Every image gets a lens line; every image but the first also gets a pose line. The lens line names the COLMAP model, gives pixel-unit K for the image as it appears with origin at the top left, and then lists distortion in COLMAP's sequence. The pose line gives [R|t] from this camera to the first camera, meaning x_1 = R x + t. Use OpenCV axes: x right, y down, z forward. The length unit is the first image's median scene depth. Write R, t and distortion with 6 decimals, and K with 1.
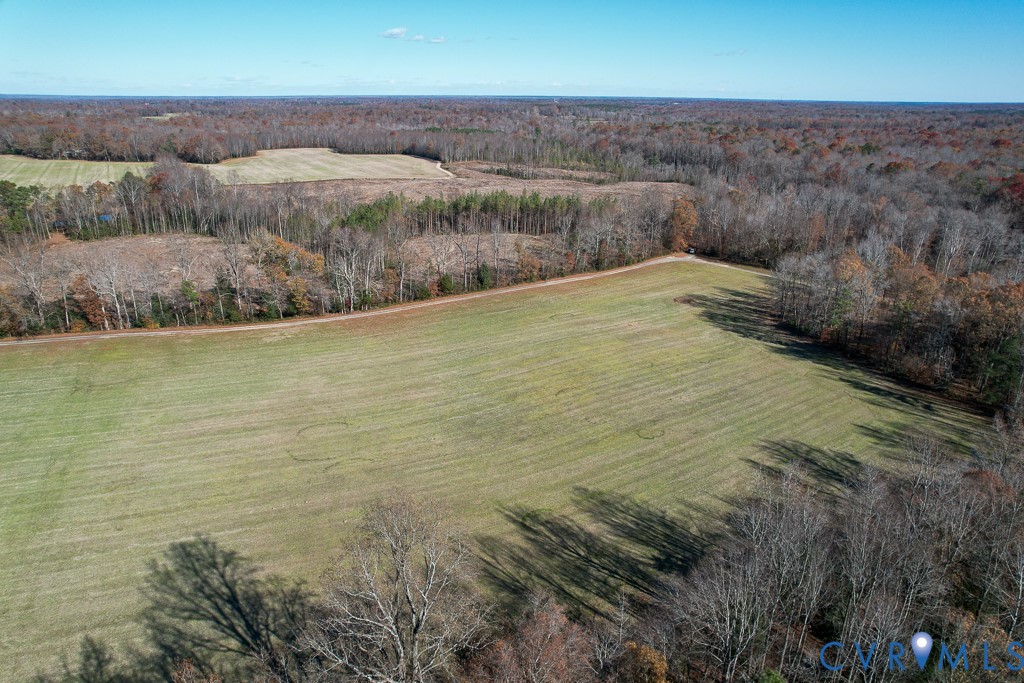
lens RADIAL K [[668.3, 0, 515.4], [0, 668.3, 297.3], [0, 0, 1]] dist [-0.078929, 0.073673]
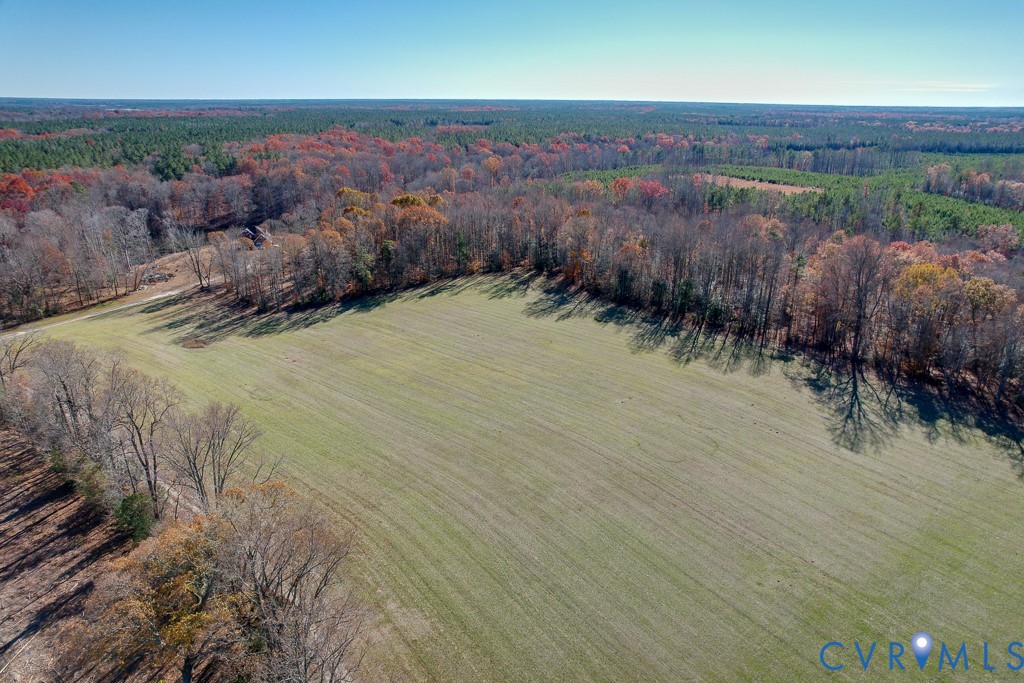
lens RADIAL K [[652.1, 0, 518.7], [0, 652.1, 345.0], [0, 0, 1]] dist [-0.078504, 0.071248]
pose [[-0.308564, -0.348567, 0.885036, -1.361261], [0.270126, 0.860021, 0.432893, -0.542449], [-0.912042, 0.372647, -0.171215, 1.740722]]
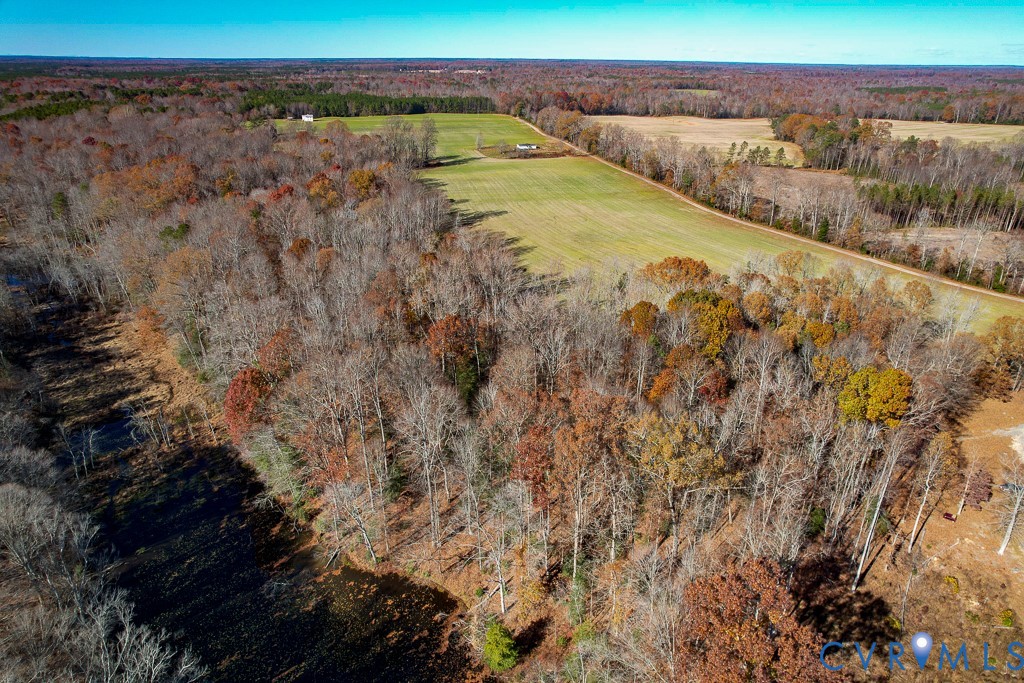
lens RADIAL K [[652.1, 0, 518.7], [0, 652.1, 345.0], [0, 0, 1]] dist [-0.078504, 0.071248]
pose [[-0.061591, 0.402256, -0.913453, 2.697901], [-0.299659, 0.865518, 0.401351, -0.362472], [0.952056, 0.298444, 0.067232, 1.032482]]
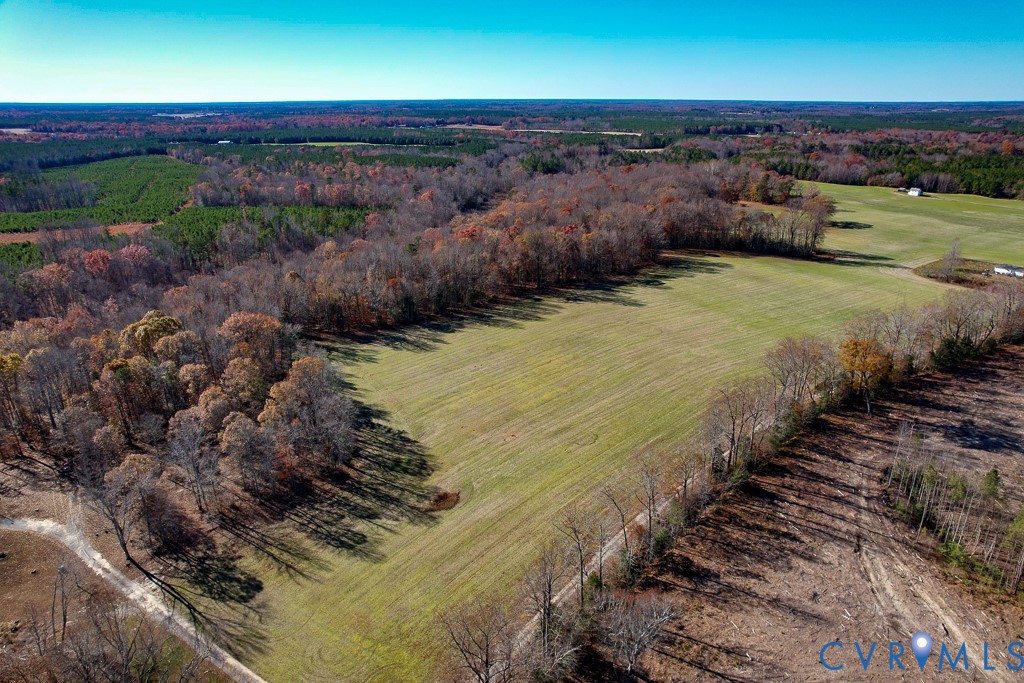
lens RADIAL K [[652.1, 0, 518.7], [0, 652.1, 345.0], [0, 0, 1]] dist [-0.078504, 0.071248]
pose [[-0.976213, 0.074631, -0.203562, 0.696722], [-0.066417, 0.790812, 0.608445, -1.279207], [0.206388, 0.607492, -0.767044, 3.302197]]
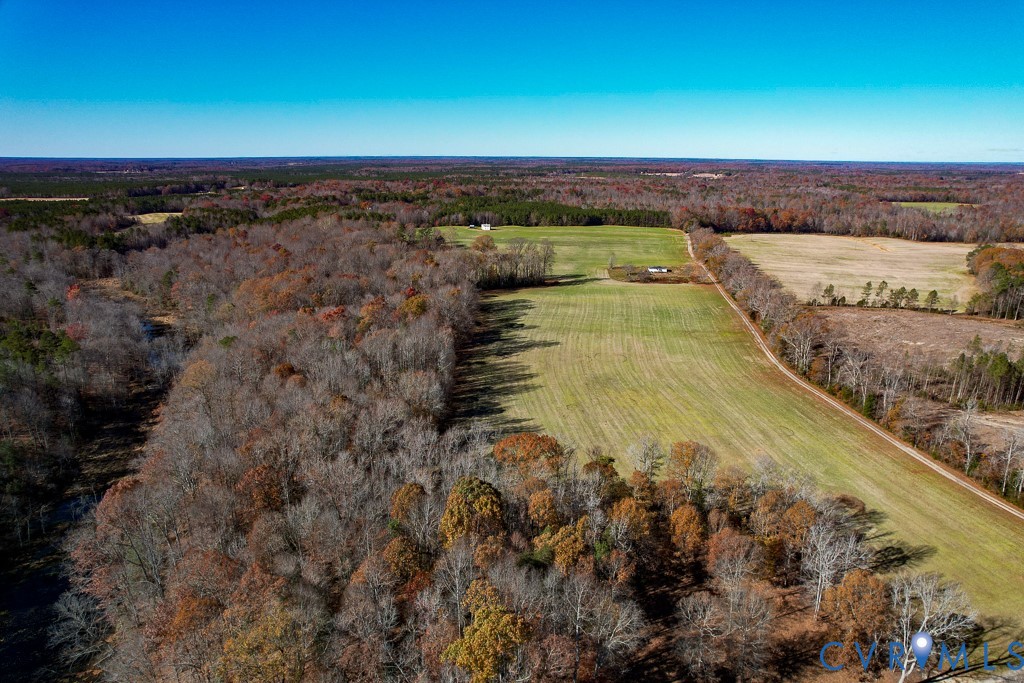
lens RADIAL K [[652.1, 0, 518.7], [0, 652.1, 345.0], [0, 0, 1]] dist [-0.078504, 0.071248]
pose [[-0.424465, 0.247985, -0.870823, 2.456456], [-0.271516, 0.882642, 0.383695, -0.826764], [0.863776, 0.399307, -0.307318, 1.838146]]
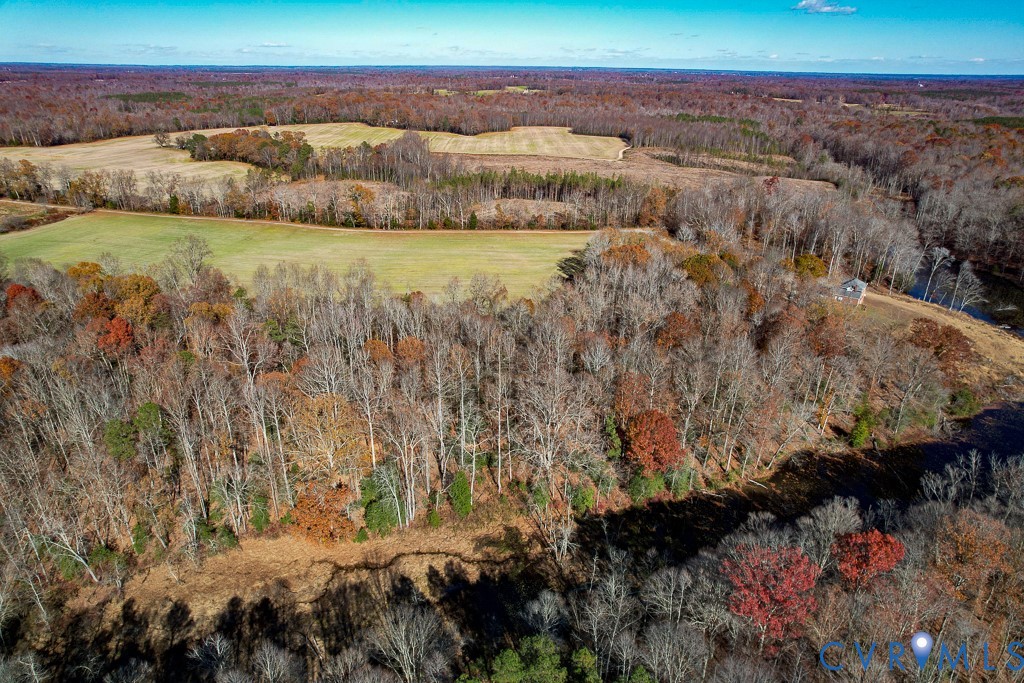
lens RADIAL K [[652.1, 0, 518.7], [0, 652.1, 345.0], [0, 0, 1]] dist [-0.078504, 0.071248]
pose [[0.870488, 0.200608, -0.449452, 1.934844], [-0.149837, 0.977835, 0.146245, 0.039030], [0.468828, -0.059960, 0.881252, -0.879284]]
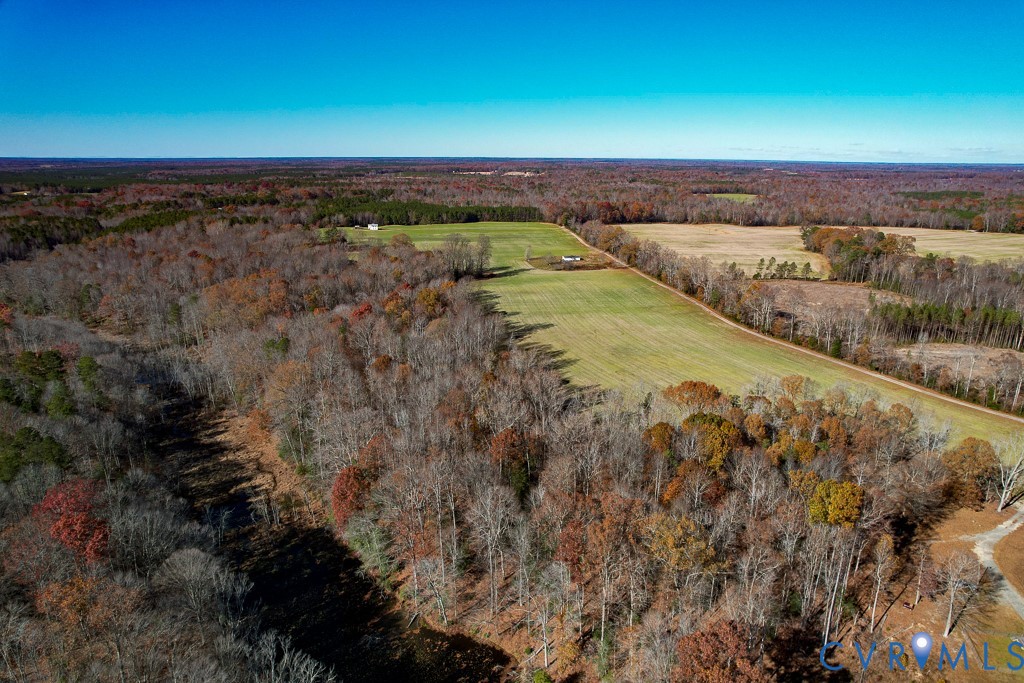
lens RADIAL K [[652.1, 0, 518.7], [0, 652.1, 345.0], [0, 0, 1]] dist [-0.078504, 0.071248]
pose [[-0.130073, 0.272504, -0.953322, 3.025649], [-0.295359, 0.907190, 0.299617, -0.557178], [0.946490, 0.320544, -0.037514, 0.987888]]
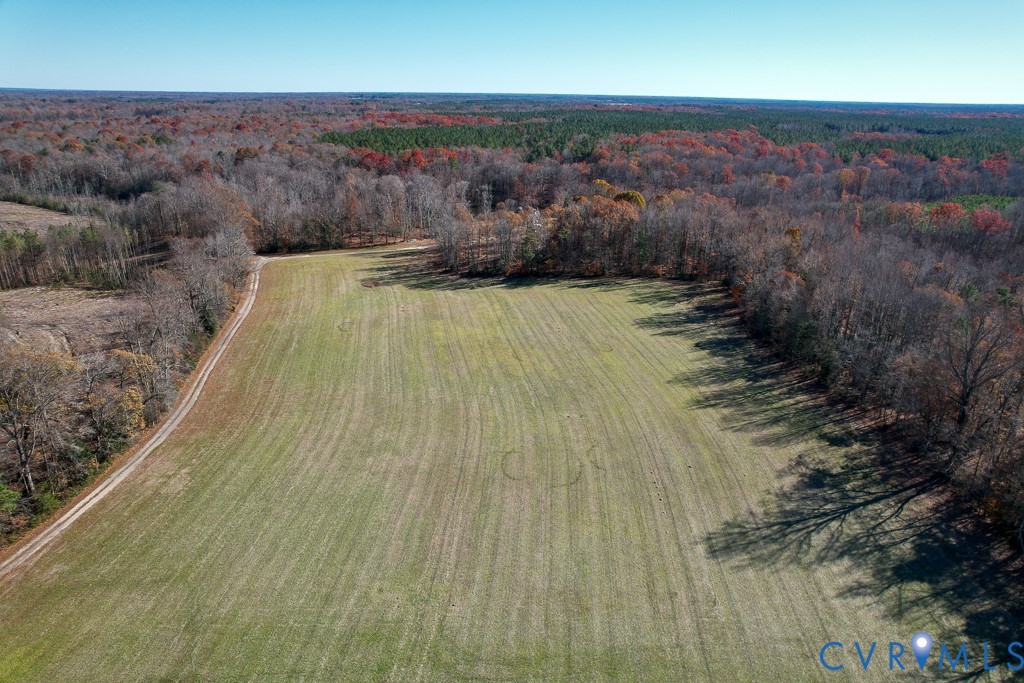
lens RADIAL K [[652.1, 0, 518.7], [0, 652.1, 345.0], [0, 0, 1]] dist [-0.078504, 0.071248]
pose [[0.372242, -0.340851, 0.863283, -1.359001], [0.262461, 0.930818, 0.254344, -0.249198], [-0.890253, 0.131901, 0.435950, 0.780620]]
